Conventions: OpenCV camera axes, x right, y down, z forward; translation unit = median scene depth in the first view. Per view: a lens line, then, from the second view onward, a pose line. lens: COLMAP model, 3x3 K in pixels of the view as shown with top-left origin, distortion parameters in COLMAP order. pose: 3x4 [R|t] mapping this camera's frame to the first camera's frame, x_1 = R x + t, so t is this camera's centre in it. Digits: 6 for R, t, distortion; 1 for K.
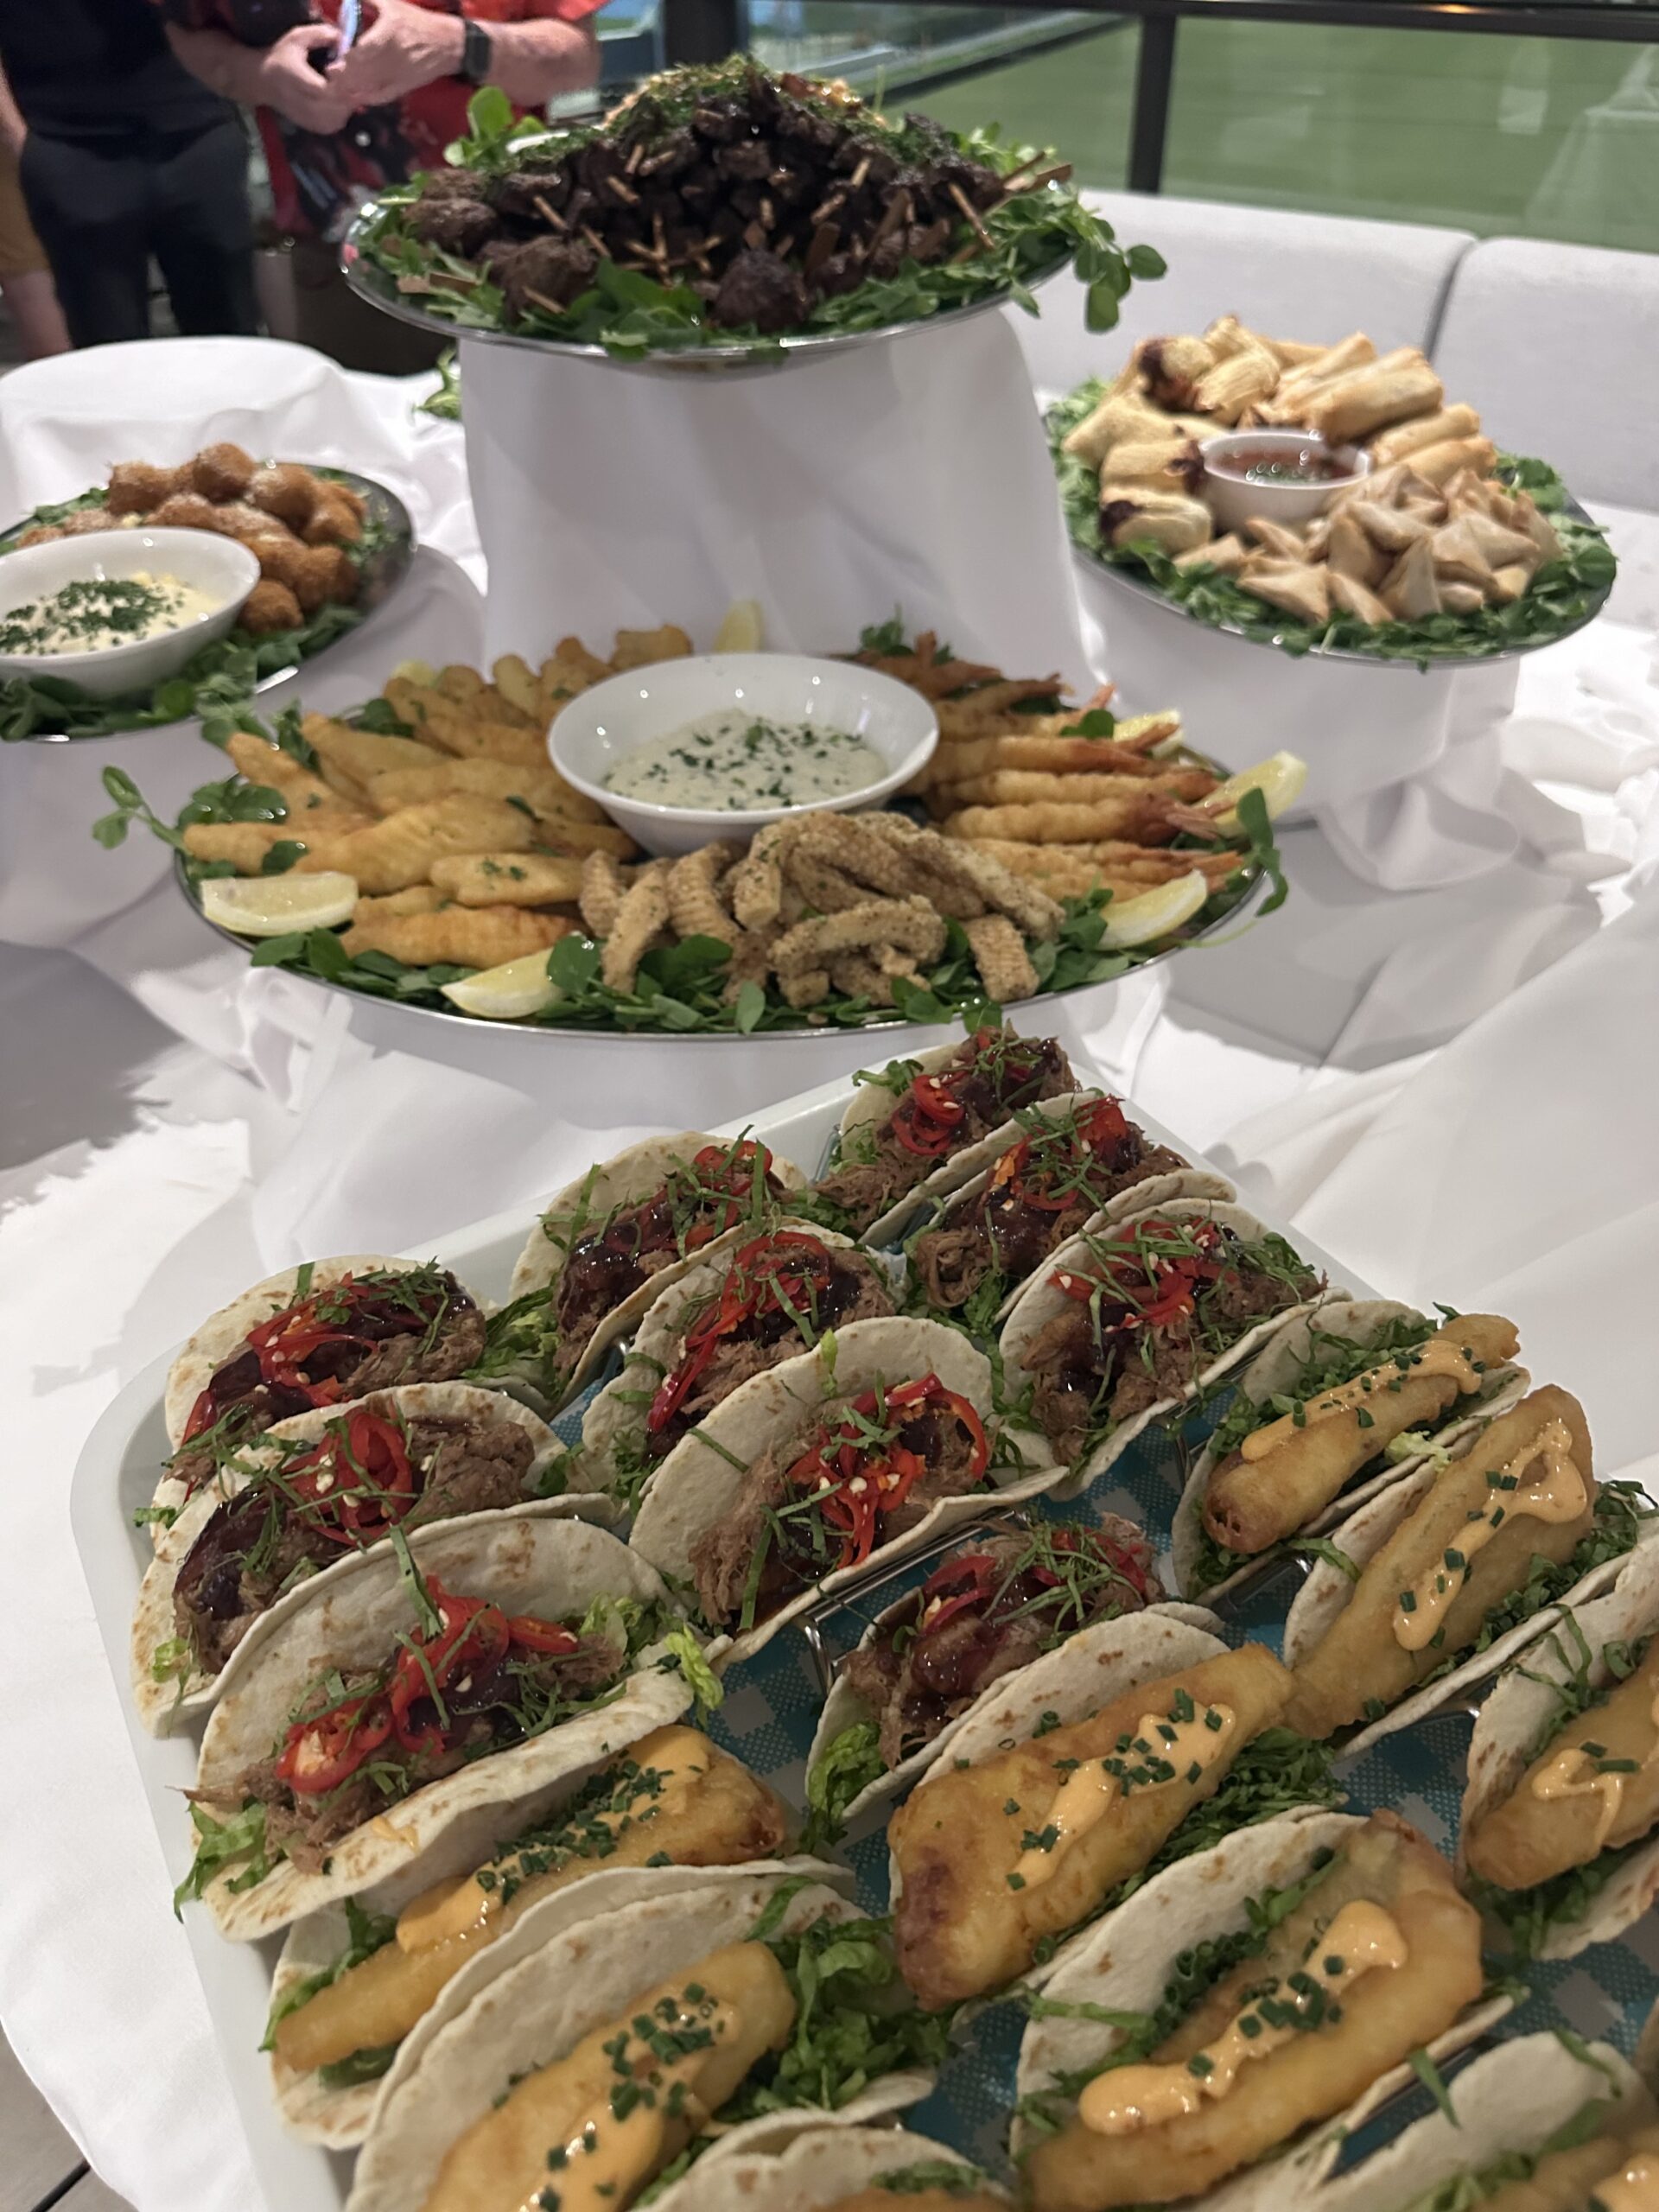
lens RADIAL K [[1572.7, 0, 819.8], [0, 1572.7, 1098.3], [0, 0, 1]] dist [0.032640, -0.051074]
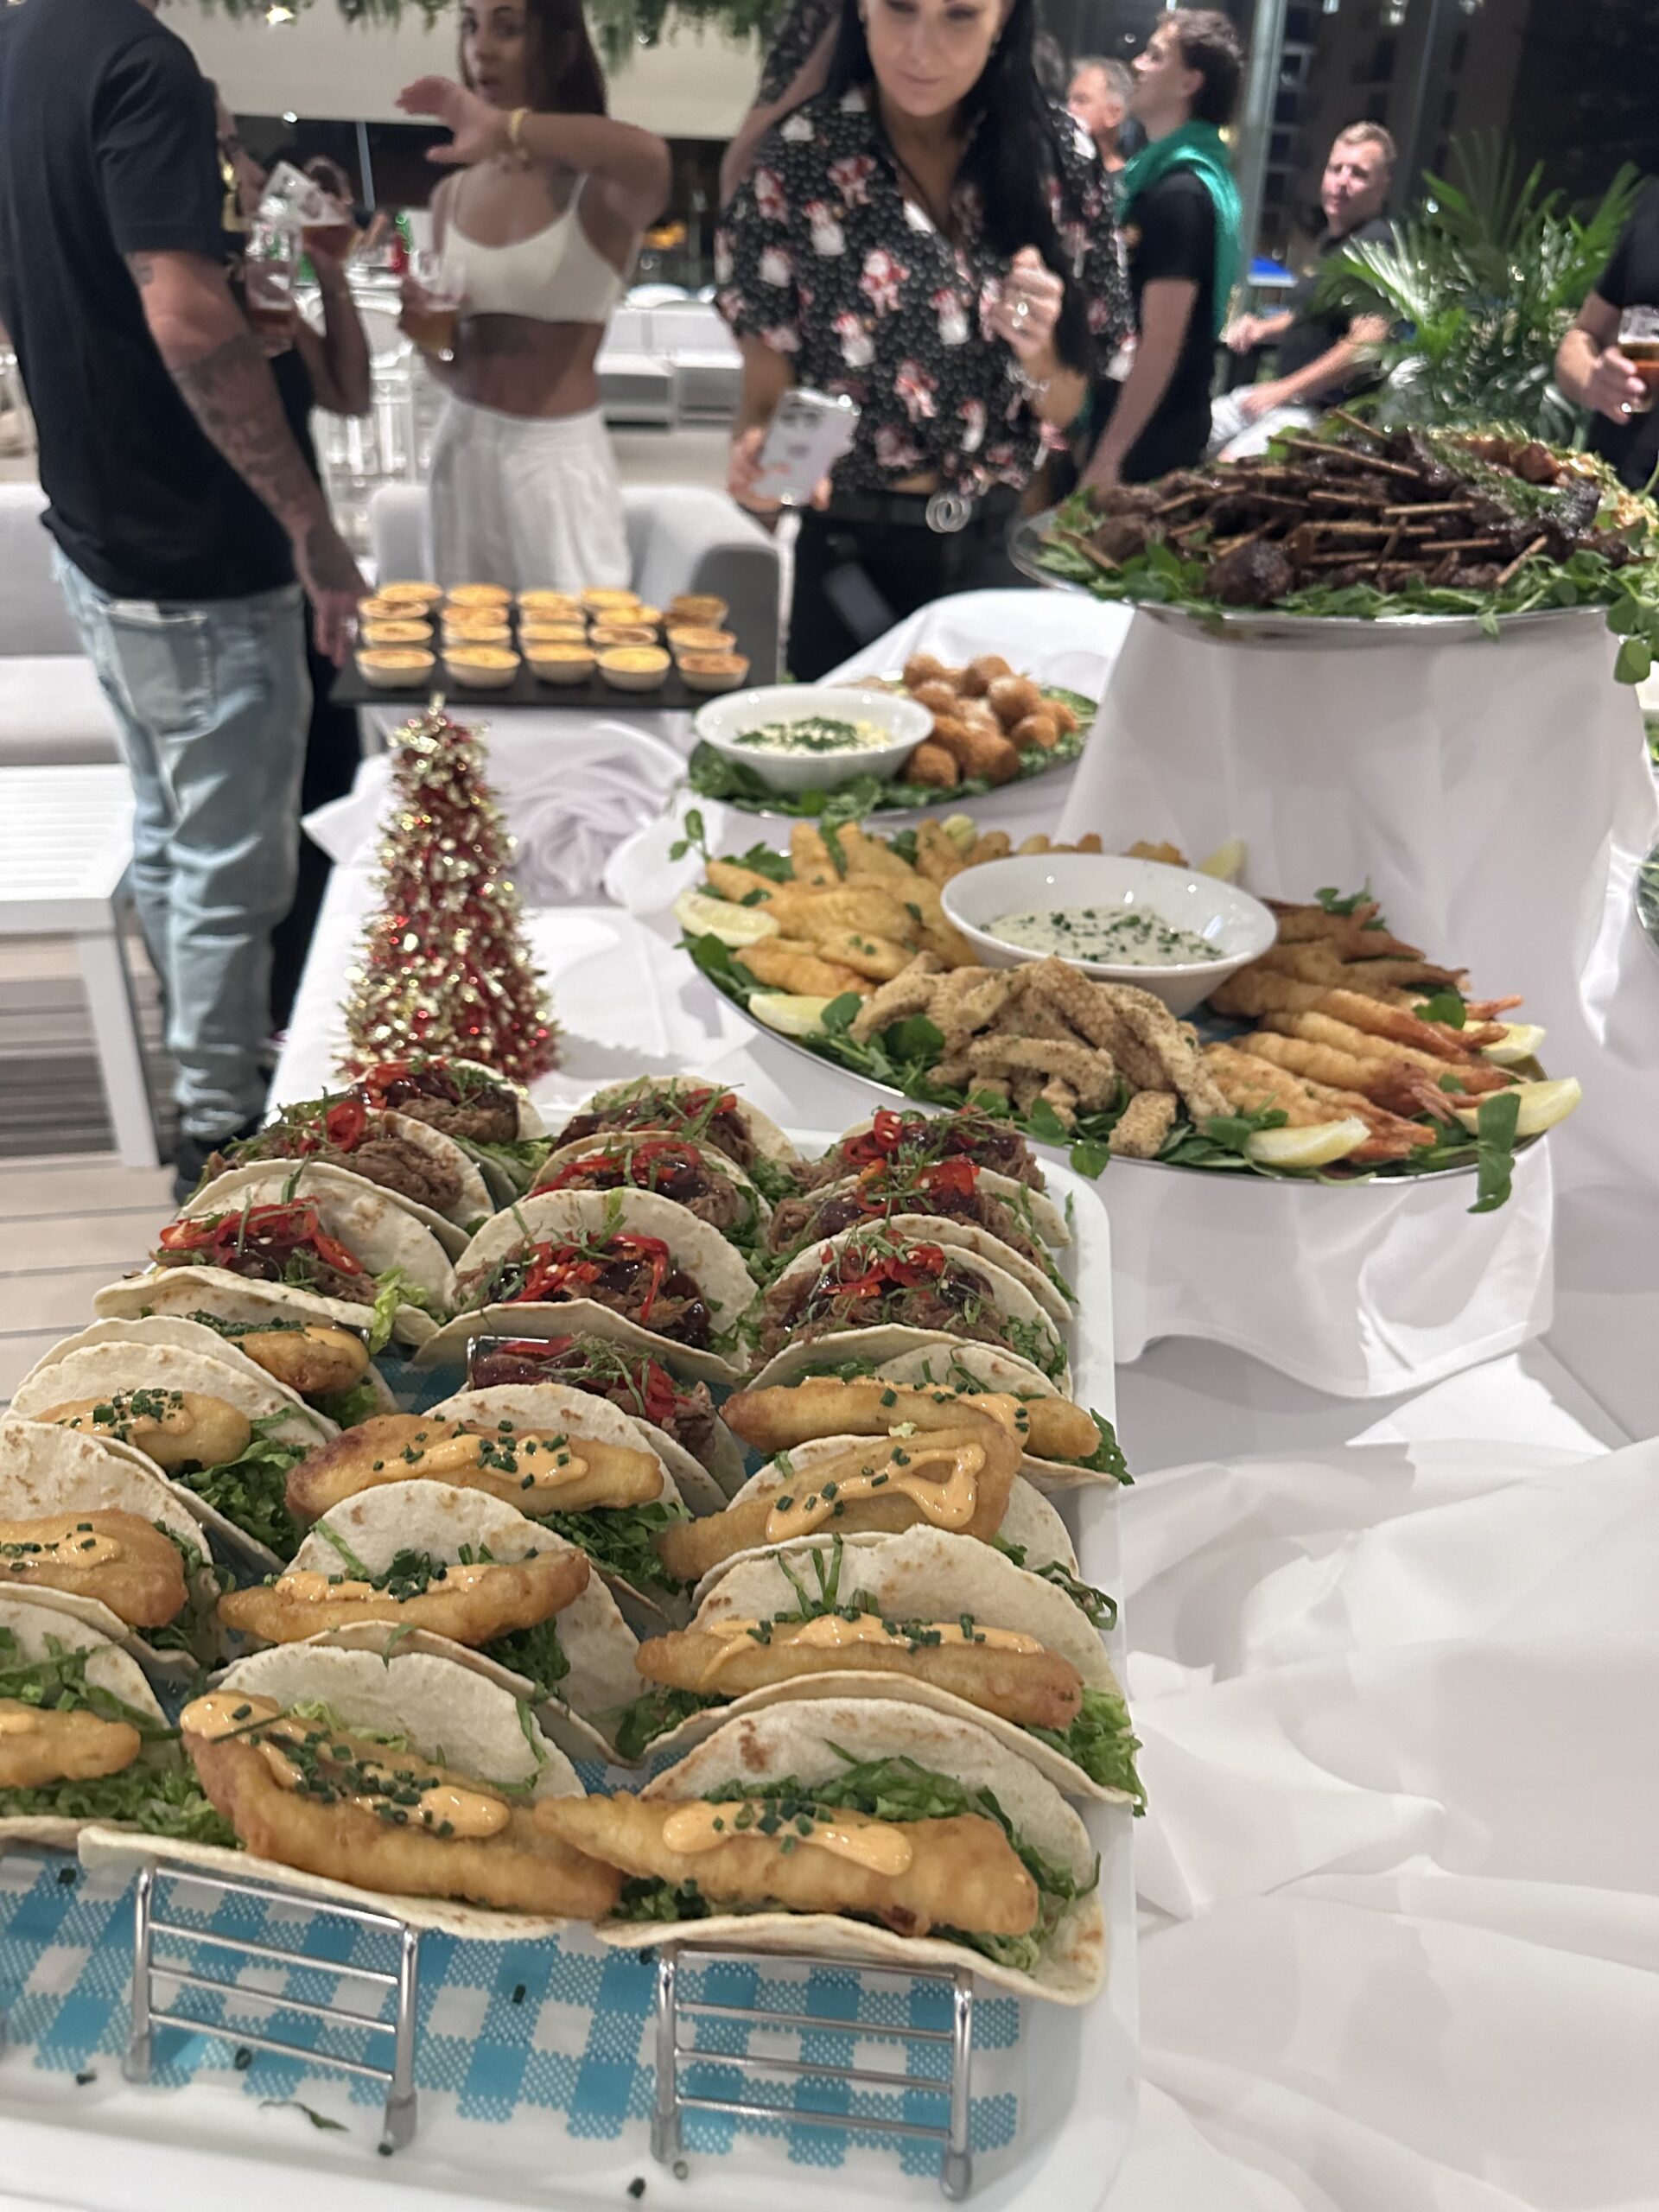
lens RADIAL K [[1572.7, 0, 851.6], [0, 1572.7, 1108.2], [0, 0, 1]] dist [0.032640, -0.051074]
pose [[0.779482, 0.333852, -0.530047, 0.783851], [-0.422459, 0.904929, -0.051291, 0.067911], [0.462532, 0.263904, 0.846415, -0.069168]]
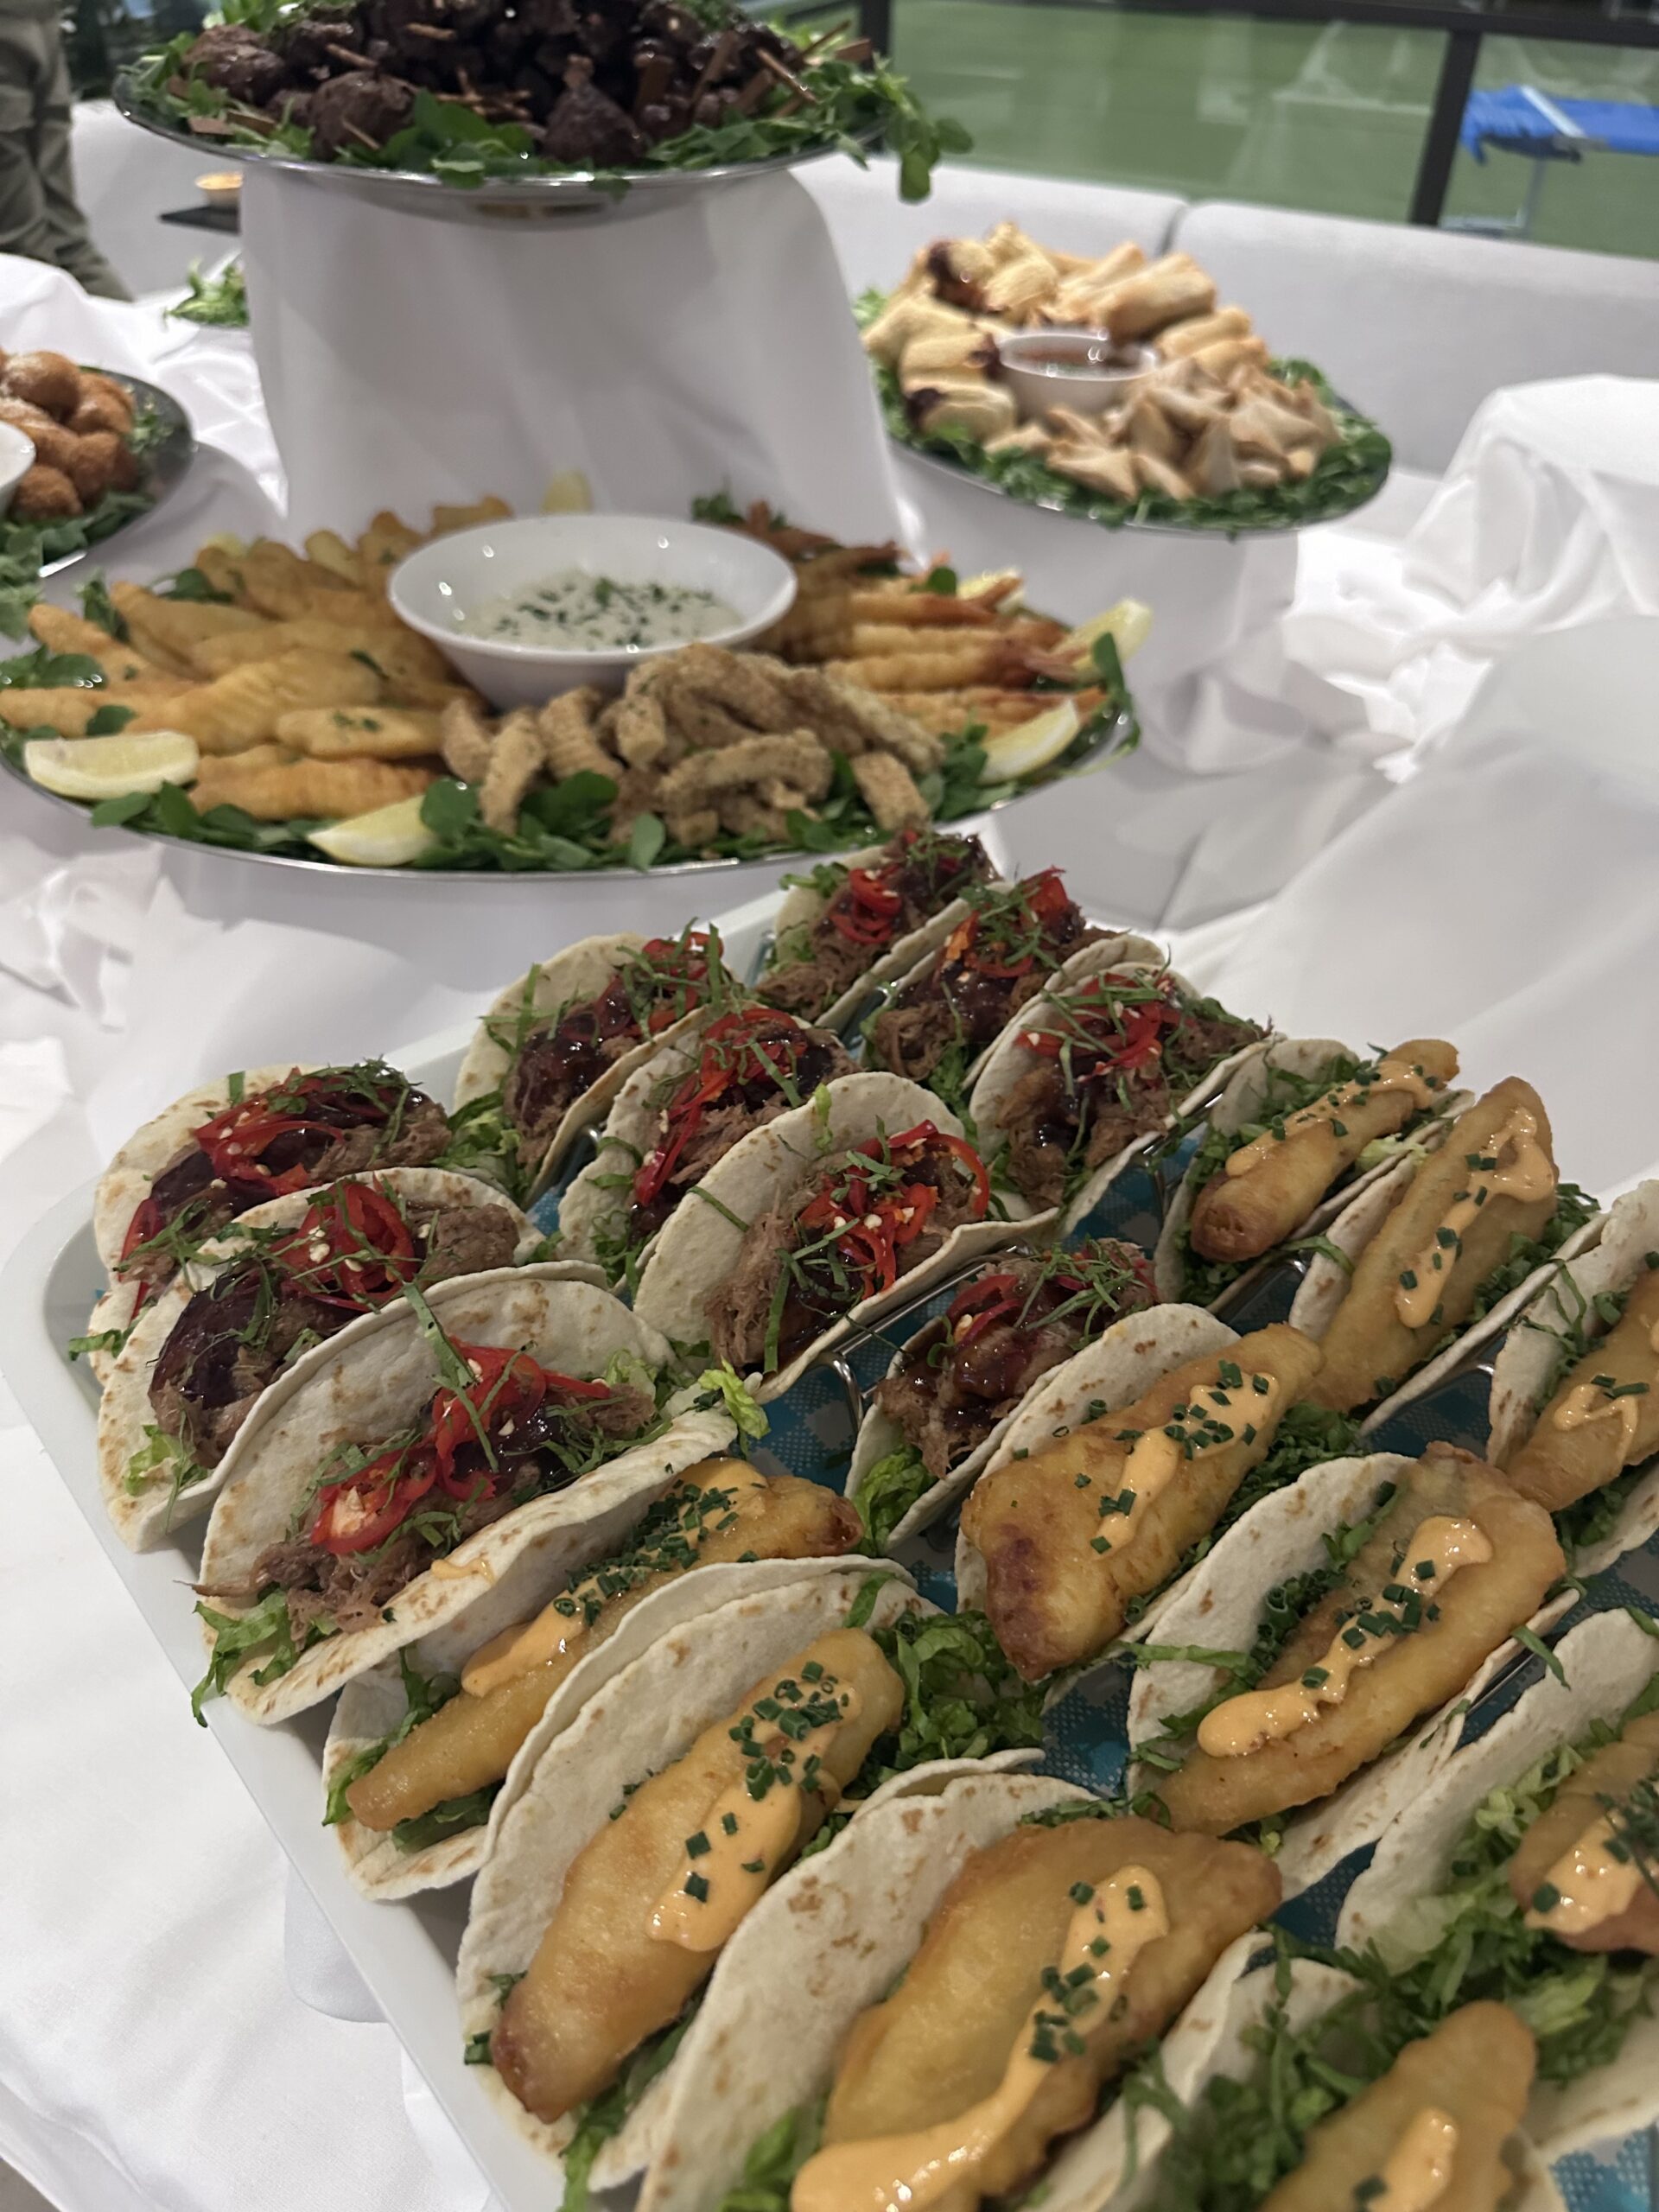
lens RADIAL K [[1572.7, 0, 822.2], [0, 1572.7, 1093.4], [0, 0, 1]] dist [0.032640, -0.051074]
pose [[0.986180, -0.061068, 0.154012, -0.133116], [0.060545, 0.998133, 0.008085, 0.134329], [-0.154218, 0.001351, 0.988036, 0.025950]]
